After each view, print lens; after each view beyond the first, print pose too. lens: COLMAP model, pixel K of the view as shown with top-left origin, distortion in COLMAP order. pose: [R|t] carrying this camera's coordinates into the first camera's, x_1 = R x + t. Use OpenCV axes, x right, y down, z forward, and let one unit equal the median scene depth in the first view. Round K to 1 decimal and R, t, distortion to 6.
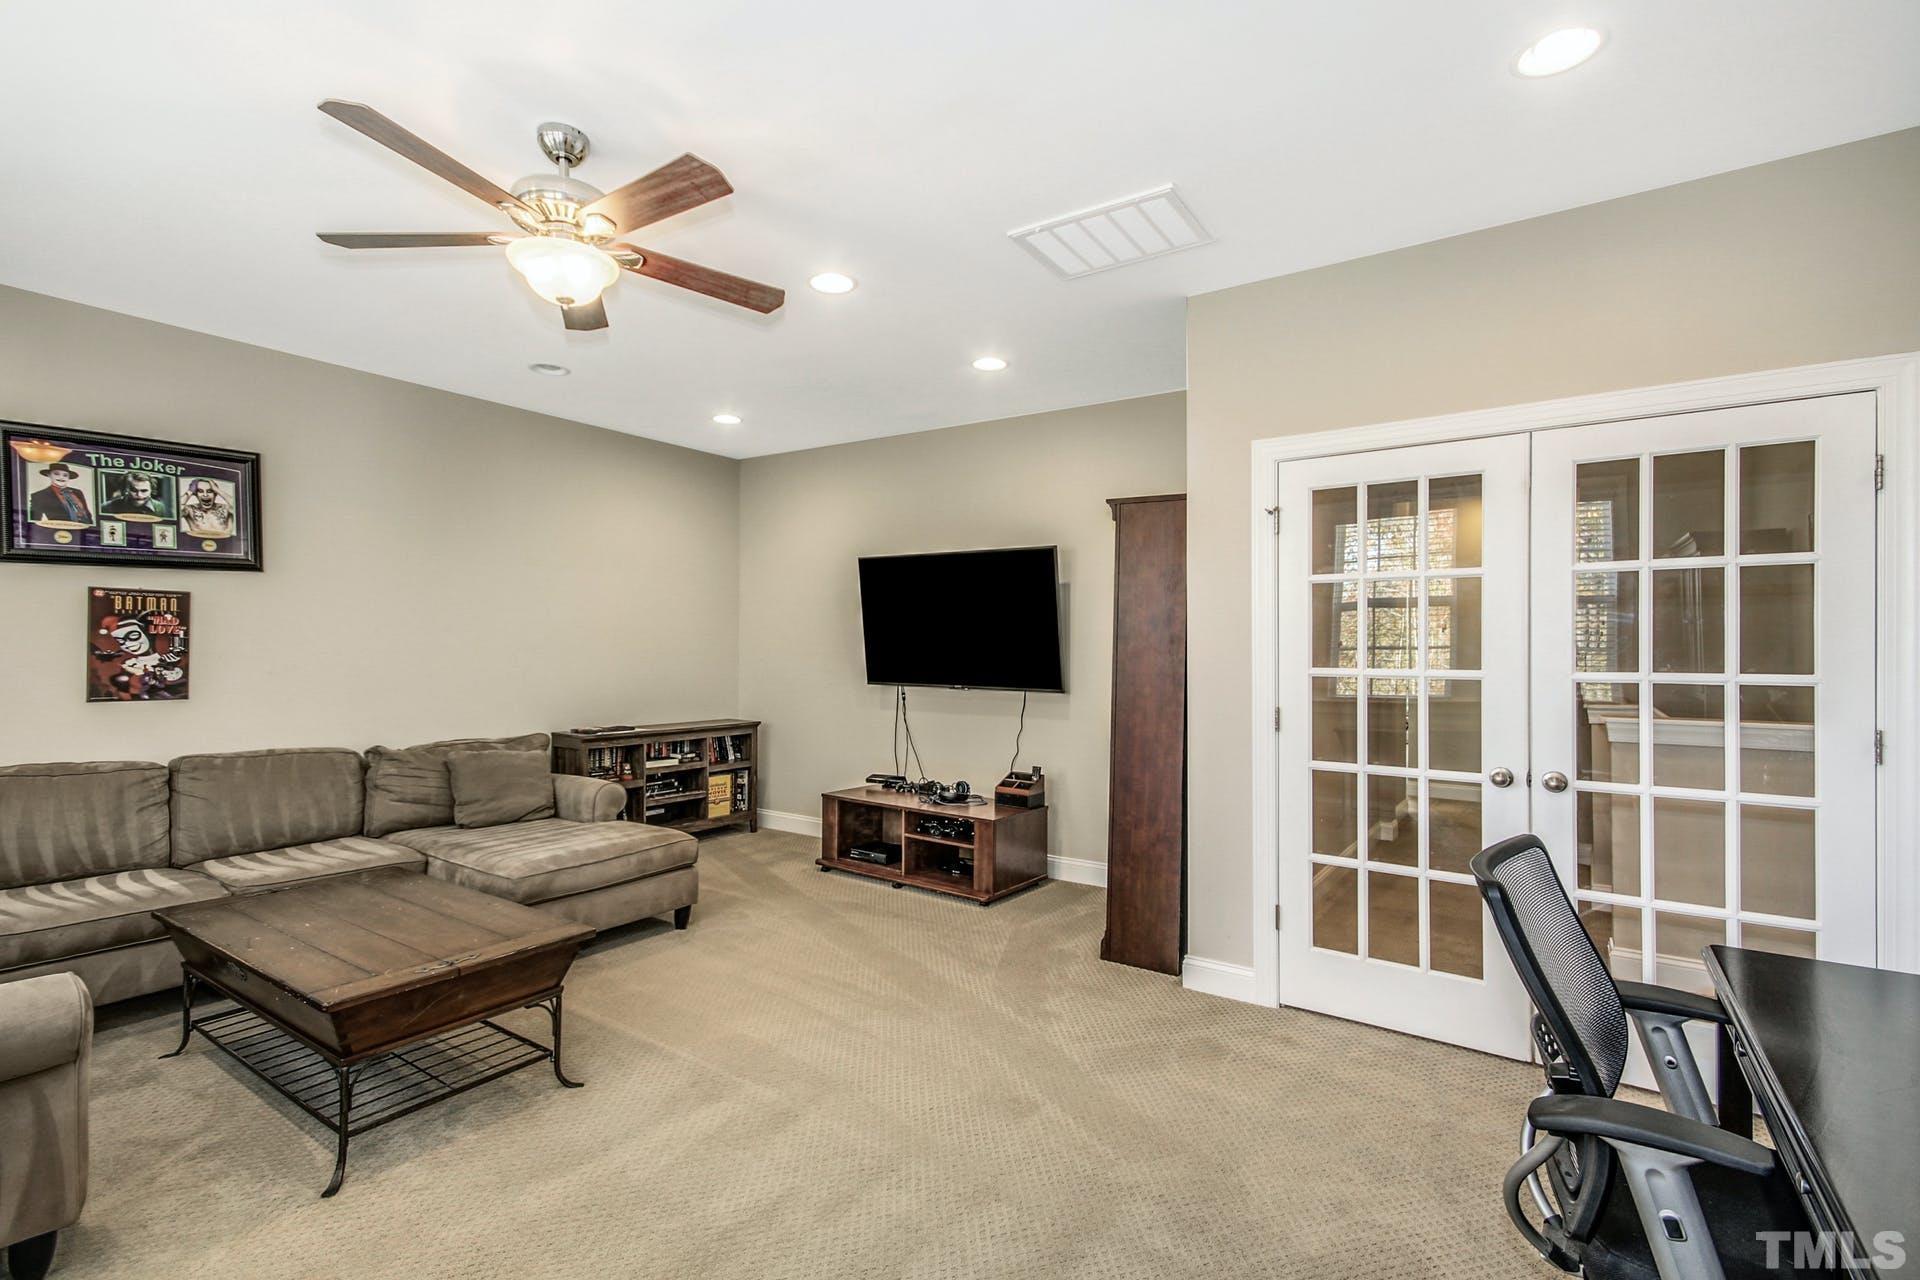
lens RADIAL K [[894.3, 0, 957.3], [0, 894.3, 647.0], [0, 0, 1]] dist [0.026129, 0.000493]
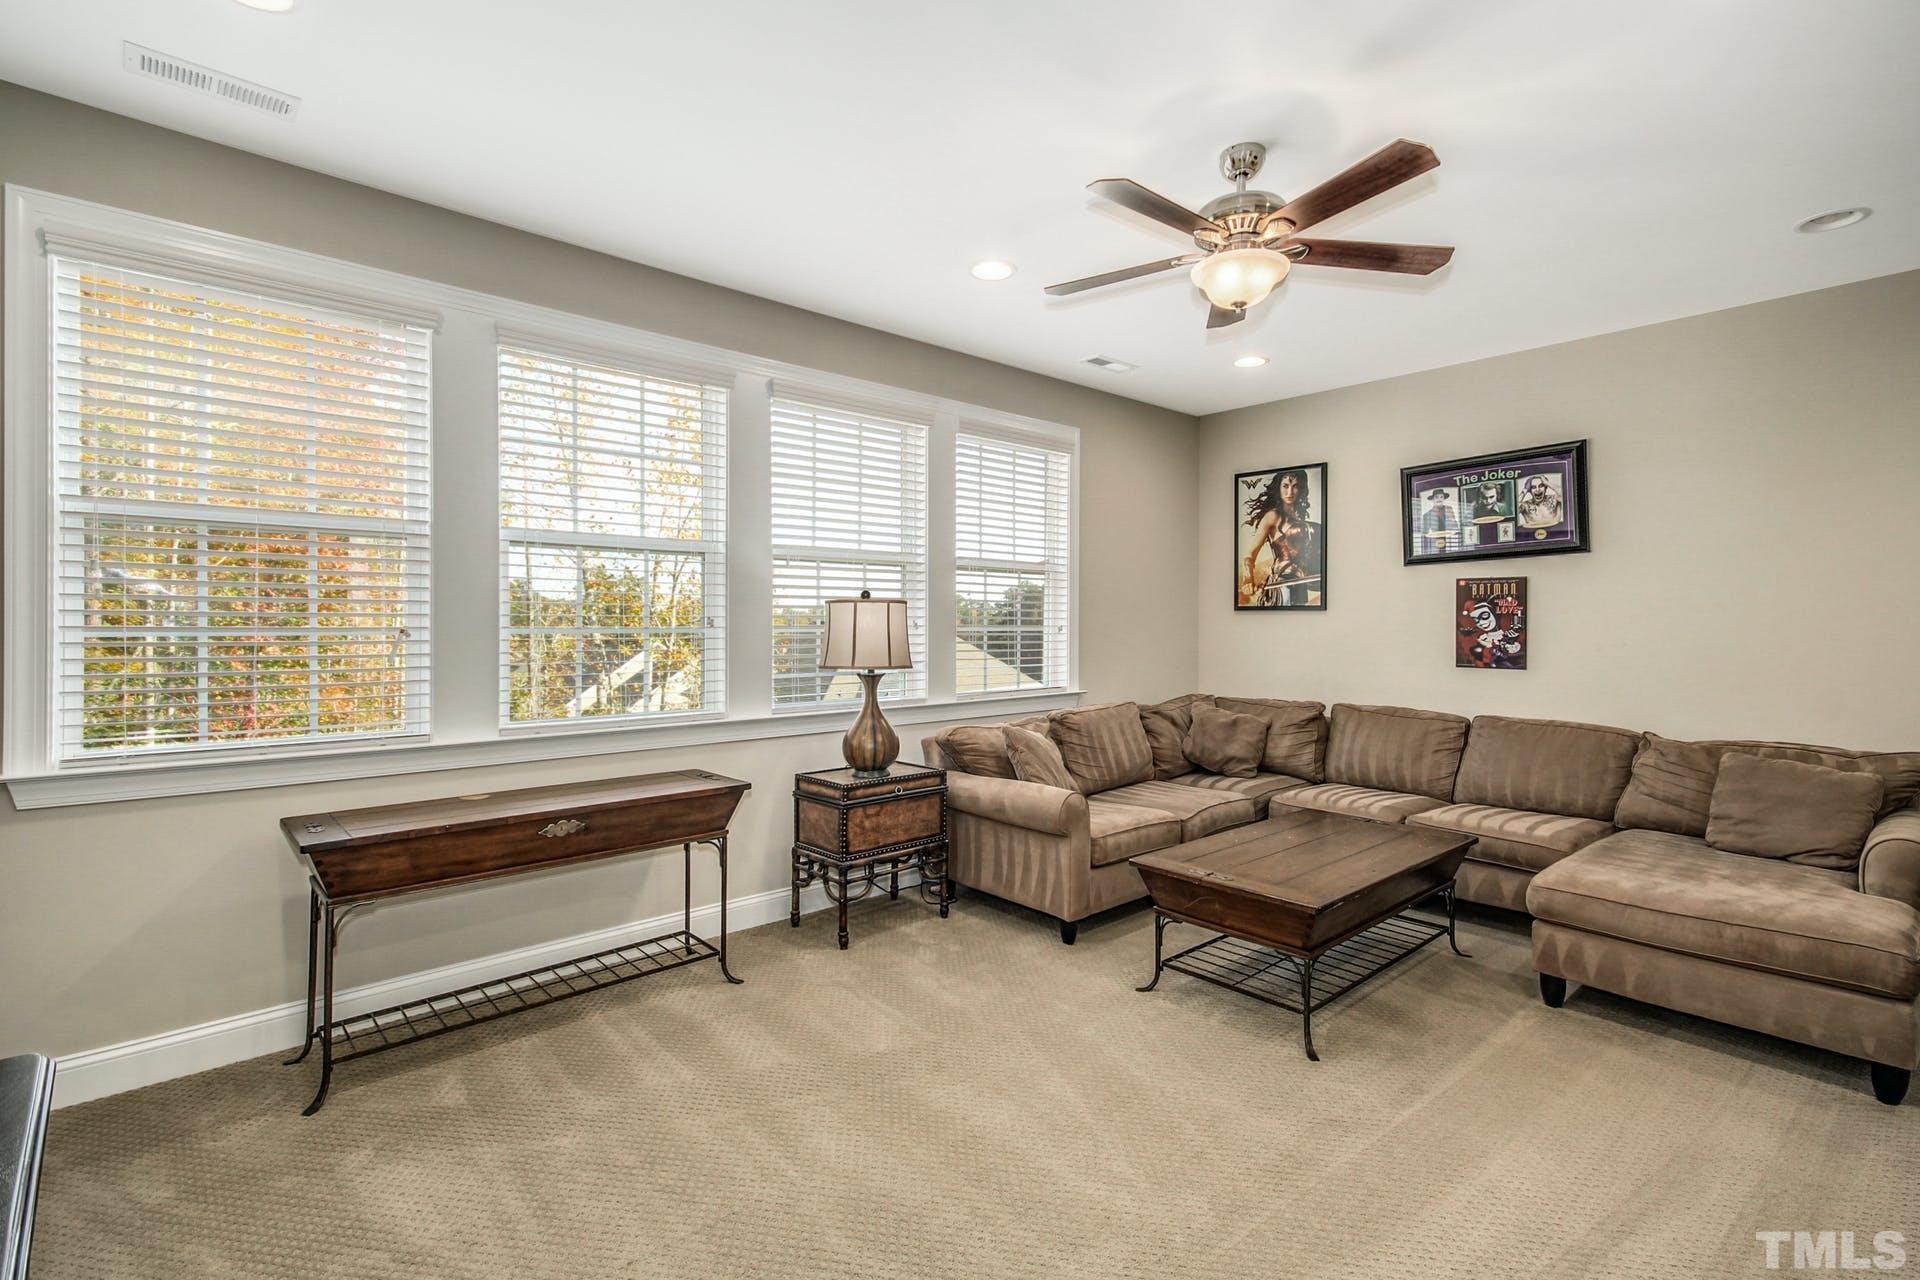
lens RADIAL K [[894.3, 0, 960.9], [0, 894.3, 629.1], [0, 0, 1]] dist [0.026129, 0.000493]
pose [[-0.237429, -0.000301, -0.971405, 0.445529], [-0.000843, 1.000000, -0.000104, 0.006567], [0.971405, 0.000795, -0.237429, 0.588752]]
